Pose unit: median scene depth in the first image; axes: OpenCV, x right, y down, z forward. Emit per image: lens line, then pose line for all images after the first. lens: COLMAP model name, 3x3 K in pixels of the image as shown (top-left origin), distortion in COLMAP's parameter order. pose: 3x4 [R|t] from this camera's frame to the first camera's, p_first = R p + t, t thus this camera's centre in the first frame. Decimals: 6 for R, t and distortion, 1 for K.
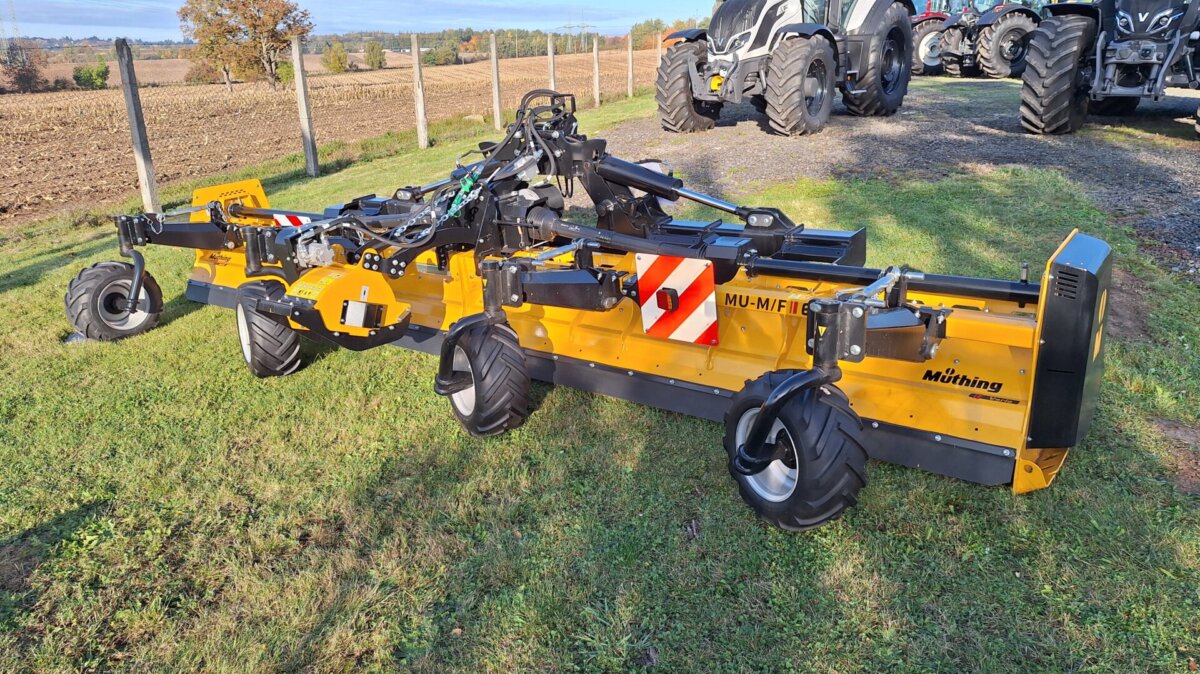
lens RADIAL K [[831.5, 0, 616.0], [0, 831.5, 340.5], [0, 0, 1]] dist [0.134350, -0.196488]
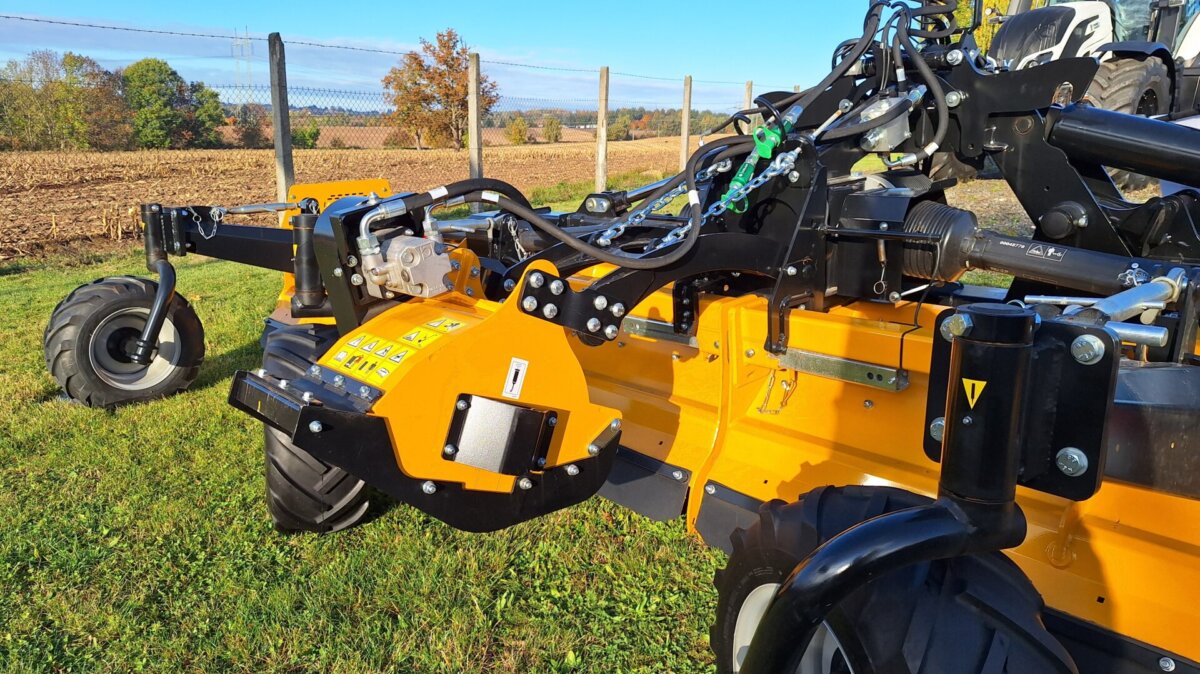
lens RADIAL K [[816.6, 0, 599.7], [0, 816.6, 365.3], [0, 0, 1]] dist [0.076924, -0.073820]
pose [[0.977956, 0.089514, -0.188651, -0.163316], [-0.099903, 0.993920, -0.046282, -0.040647], [0.183361, 0.064109, 0.980953, 0.545687]]
